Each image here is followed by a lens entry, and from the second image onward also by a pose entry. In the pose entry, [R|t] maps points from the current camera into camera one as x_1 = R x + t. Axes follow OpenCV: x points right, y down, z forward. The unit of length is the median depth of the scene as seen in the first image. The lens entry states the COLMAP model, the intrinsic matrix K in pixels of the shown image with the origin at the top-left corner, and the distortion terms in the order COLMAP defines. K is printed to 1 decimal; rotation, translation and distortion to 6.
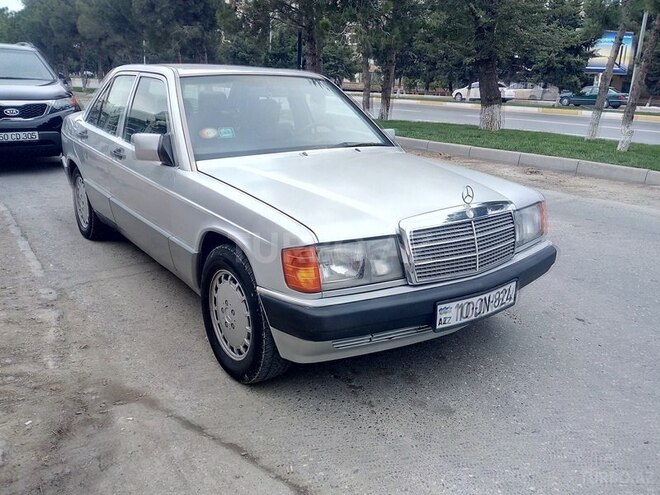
lens RADIAL K [[557.3, 0, 333.4], [0, 557.3, 251.4], [0, 0, 1]] dist [0.067453, -0.129341]
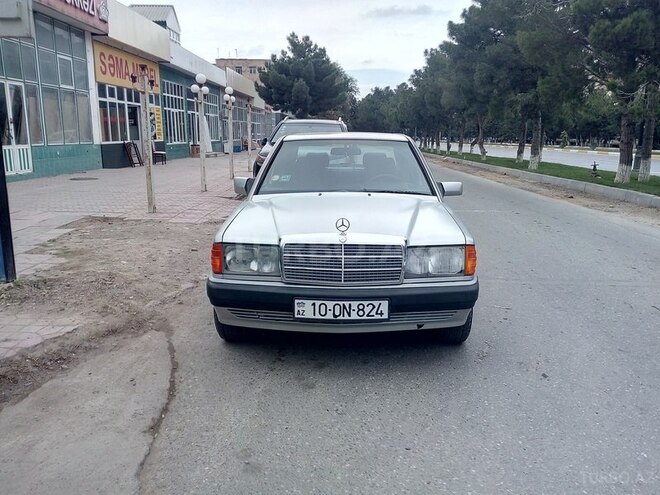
lens RADIAL K [[561.7, 0, 328.9], [0, 561.7, 236.0], [0, 0, 1]] dist [0.072381, -0.134322]
pose [[0.781592, 0.091716, -0.617011, 1.016908], [-0.173444, 0.982080, -0.073728, 0.028845], [0.599192, 0.164642, 0.783493, -0.059606]]
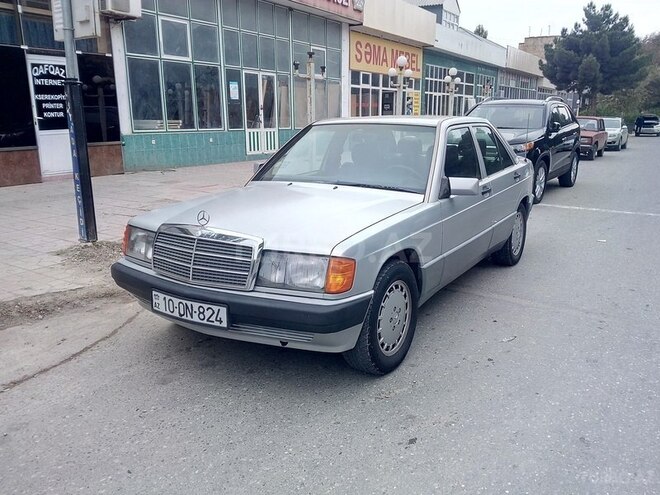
lens RADIAL K [[550.6, 0, 330.0], [0, 550.6, 247.5], [0, 0, 1]] dist [0.060813, -0.113123]
pose [[0.352611, 0.192737, -0.915706, 1.413985], [-0.272462, 0.957308, 0.096577, -0.225945], [0.895226, 0.215441, 0.390071, 0.780612]]
